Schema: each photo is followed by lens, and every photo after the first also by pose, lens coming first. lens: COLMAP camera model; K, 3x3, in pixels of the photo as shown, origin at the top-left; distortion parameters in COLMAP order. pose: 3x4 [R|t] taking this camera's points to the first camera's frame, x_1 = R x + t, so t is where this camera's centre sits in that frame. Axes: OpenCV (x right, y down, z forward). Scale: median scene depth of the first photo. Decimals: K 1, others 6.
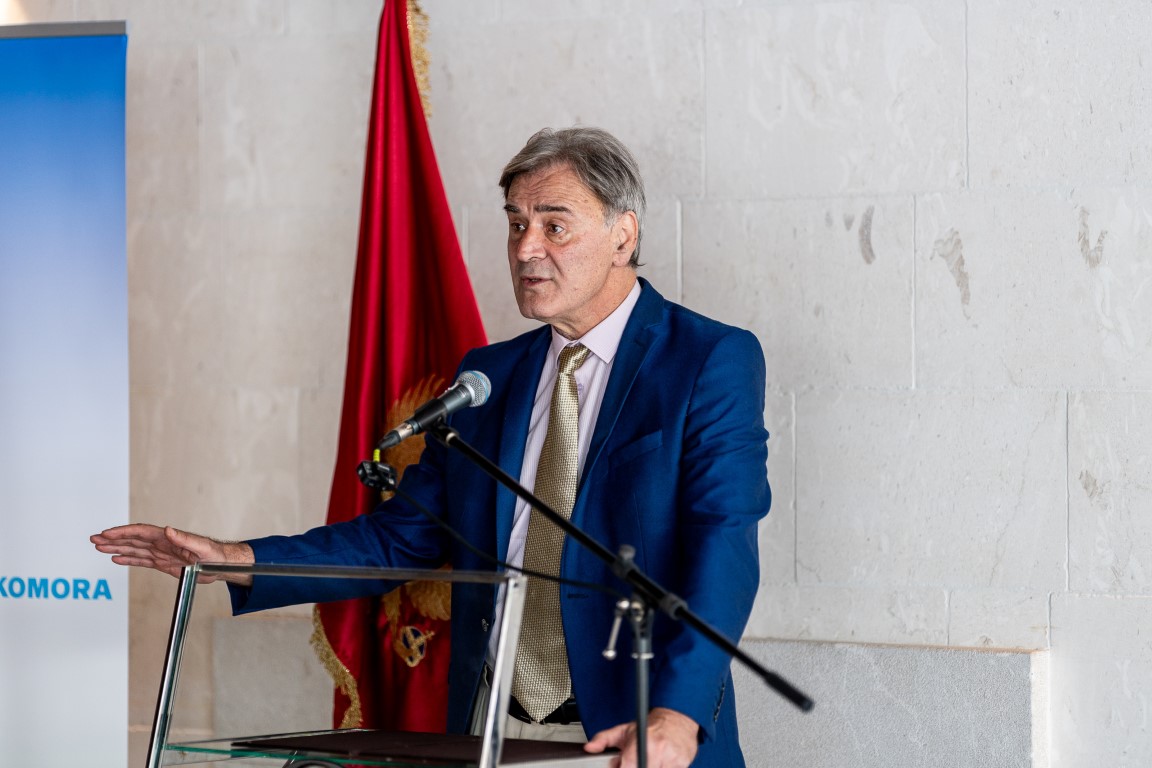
lens RADIAL K [[4418.0, 0, 600.0], [0, 4418.0, 367.8], [0, 0, 1]] dist [0.107395, 0.000000]
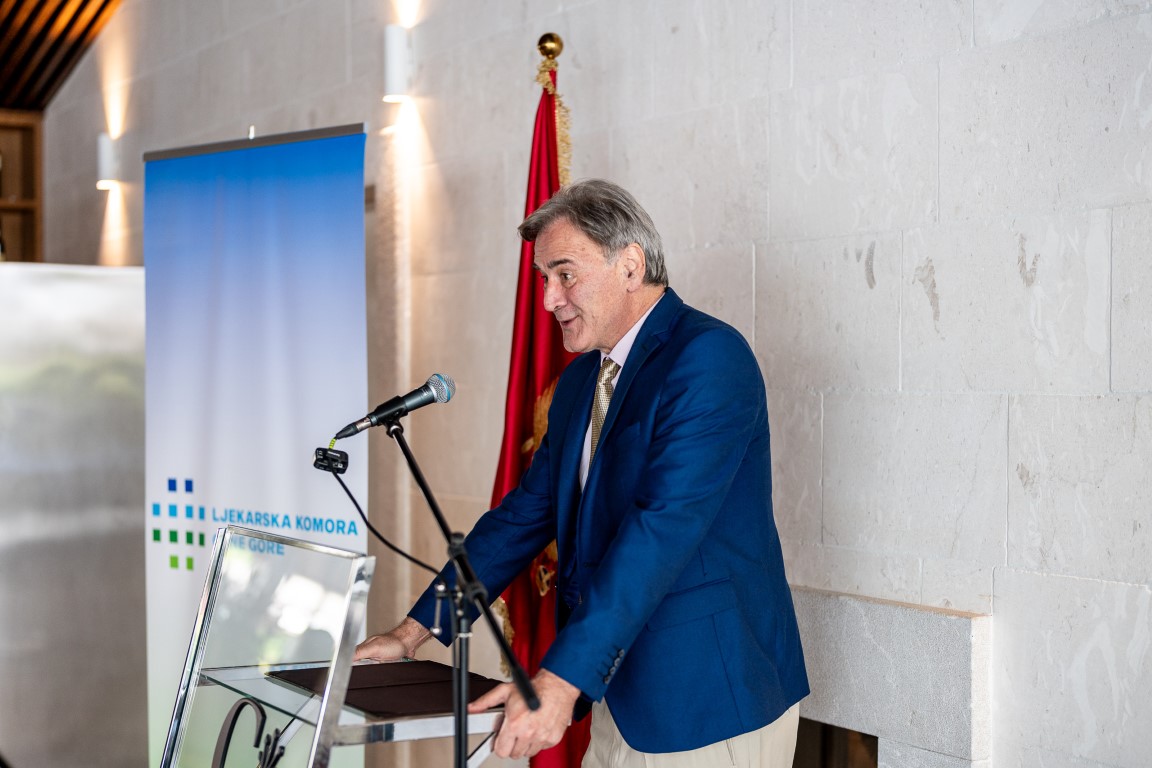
lens RADIAL K [[1847.3, 0, 525.6], [0, 1847.3, 424.0], [0, 0, 1]] dist [0.014022, 0.000000]
pose [[0.929275, 0.014542, -0.369102, 0.162252], [-0.004712, 0.999610, 0.027520, 0.000353], [0.369358, -0.023834, 0.928981, 0.489068]]
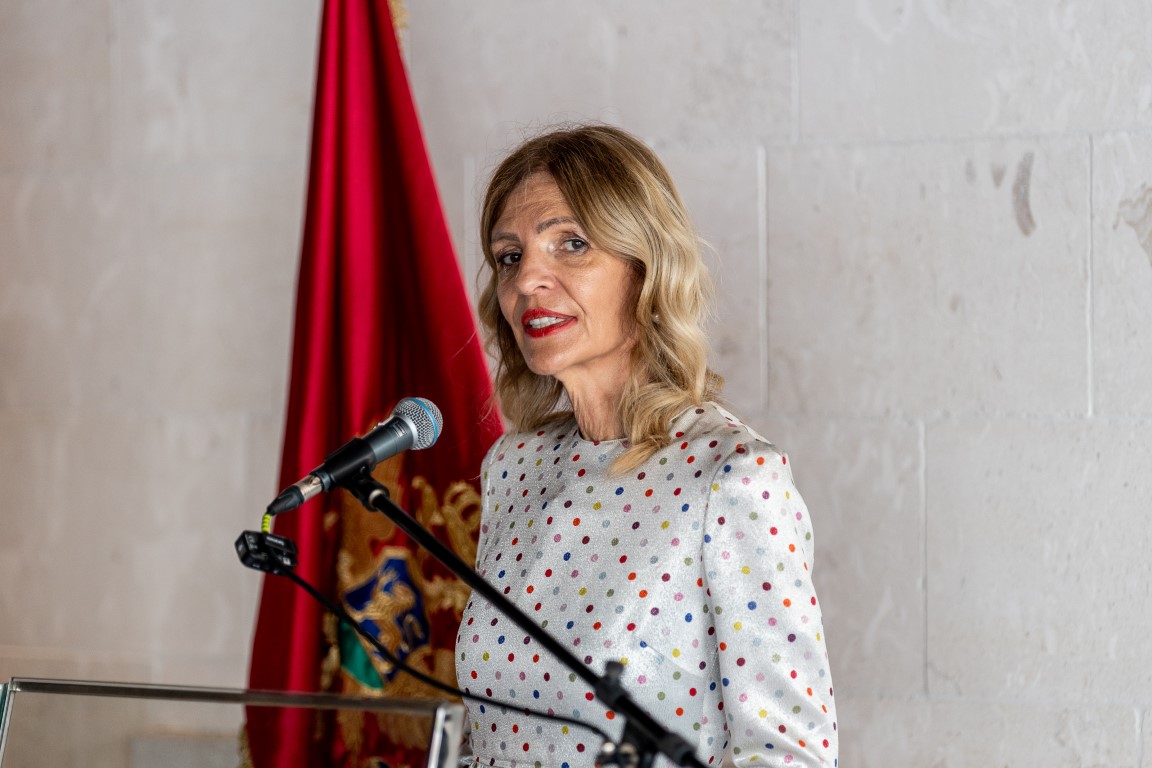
lens RADIAL K [[5511.8, 0, 560.5], [0, 5511.8, 419.3], [0, 0, 1]] dist [0.109779, 0.000000]
pose [[0.997701, -0.003791, -0.067670, 0.046571], [0.004634, 0.999914, 0.012307, -0.005774], [0.067617, -0.012593, 0.997632, 0.134803]]
